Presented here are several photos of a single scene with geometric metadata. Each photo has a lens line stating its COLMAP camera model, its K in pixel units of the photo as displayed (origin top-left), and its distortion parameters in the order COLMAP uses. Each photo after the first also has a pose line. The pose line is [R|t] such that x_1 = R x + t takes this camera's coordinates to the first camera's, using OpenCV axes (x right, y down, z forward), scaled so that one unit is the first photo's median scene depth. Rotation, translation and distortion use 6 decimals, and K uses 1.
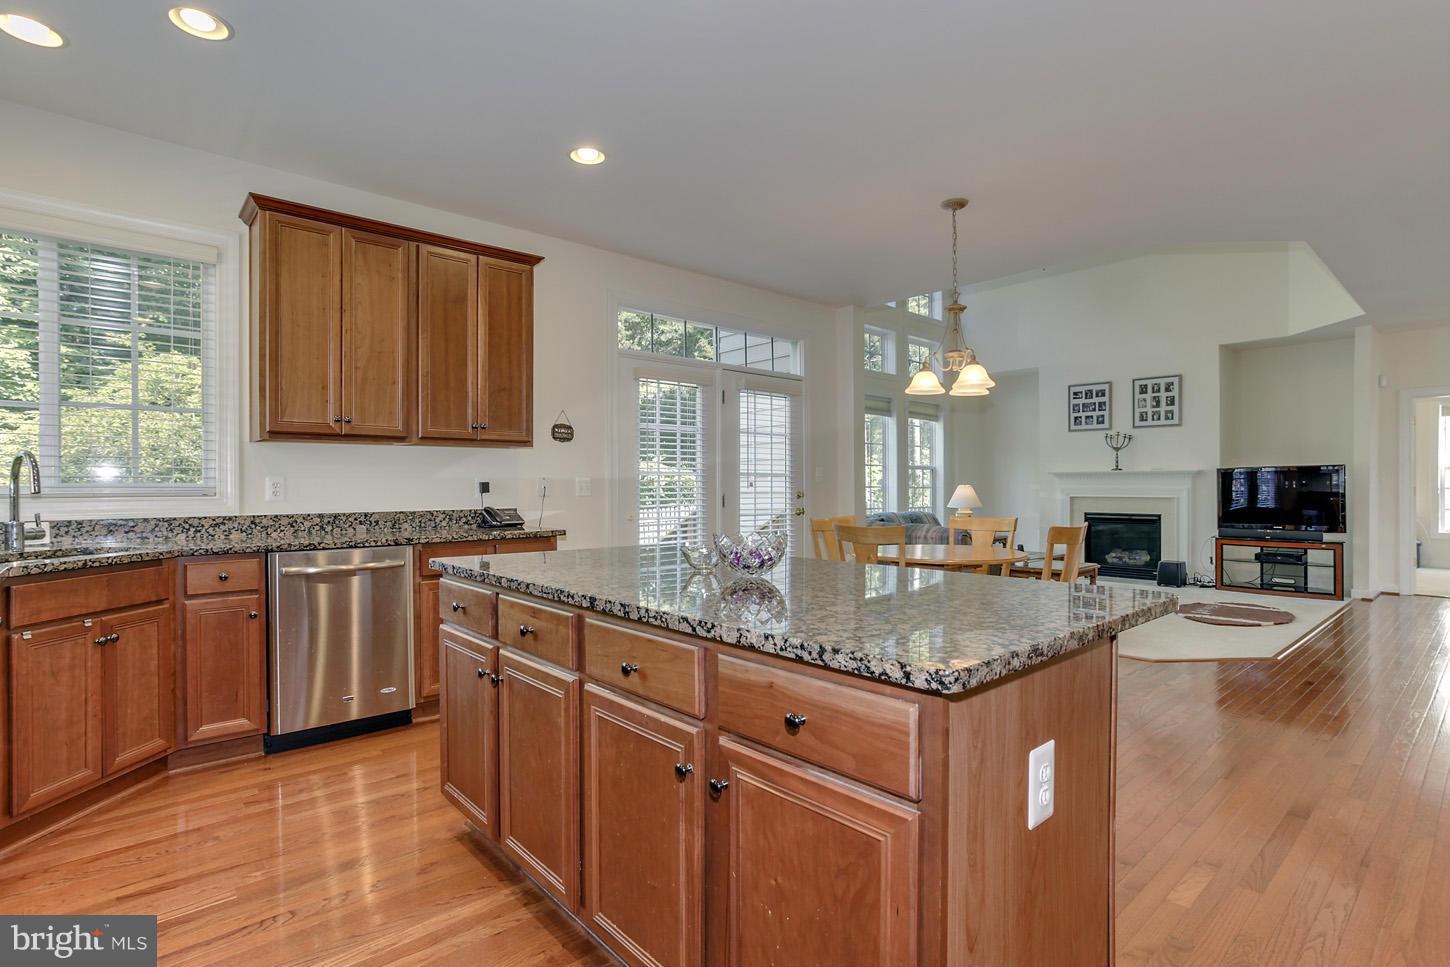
lens RADIAL K [[702.4, 0, 714.4], [0, 702.4, 486.3], [0, 0, 1]] dist [-0.044379, 0.024365]
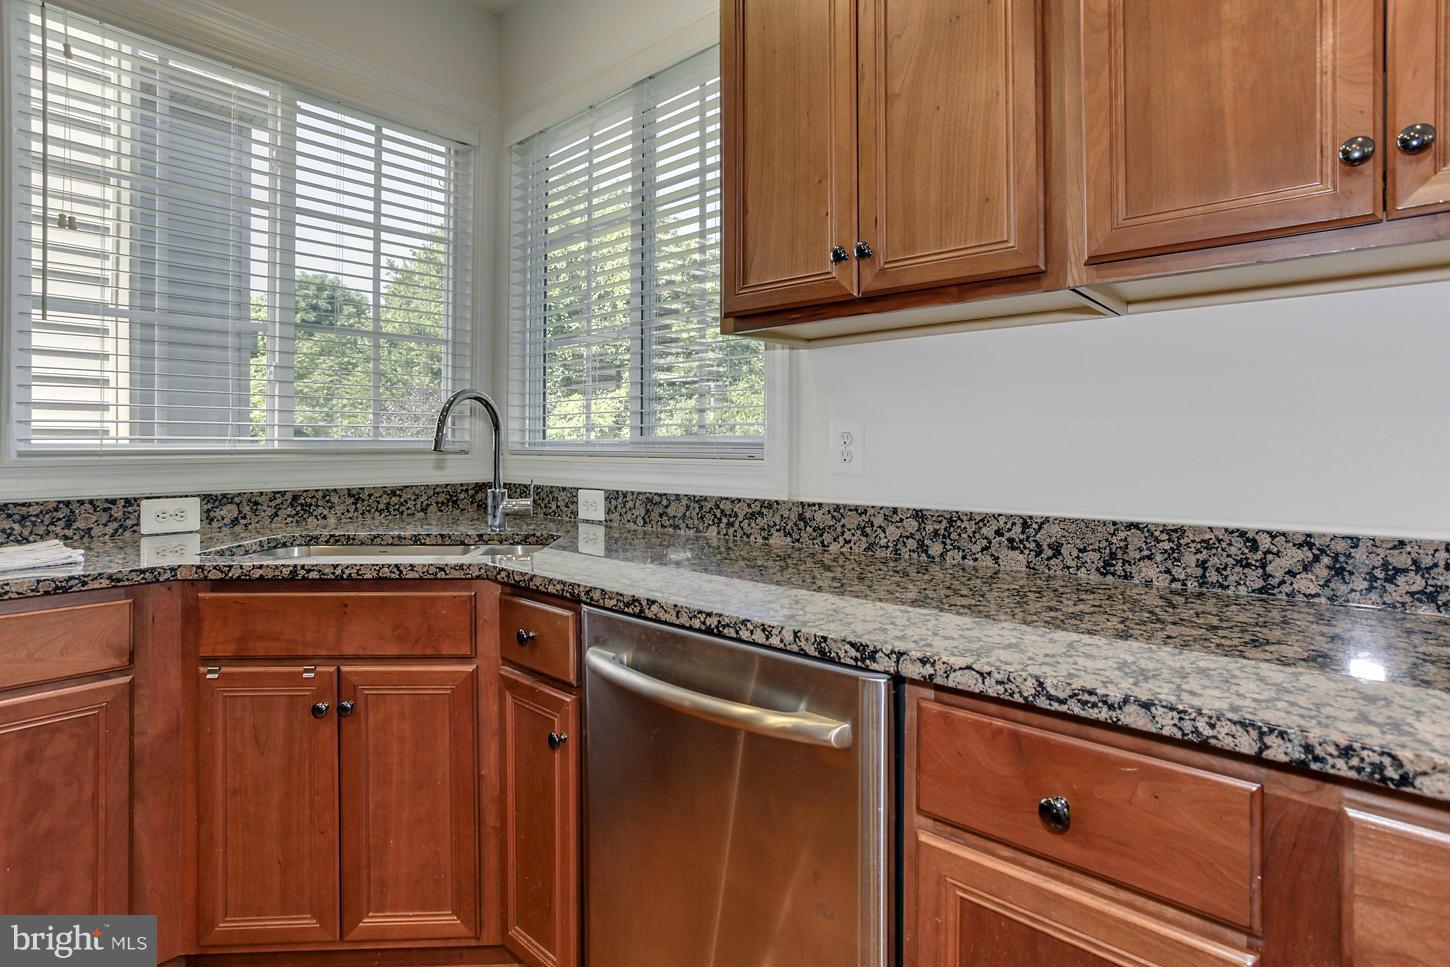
lens RADIAL K [[702.4, 0, 742.1], [0, 702.4, 442.6], [0, 0, 1]] dist [-0.044379, 0.024365]
pose [[0.134870, -0.000239, -0.990863, -0.085272], [-0.001787, 0.999998, -0.000484, 0.000360], [0.990862, 0.001836, 0.134869, 0.405488]]
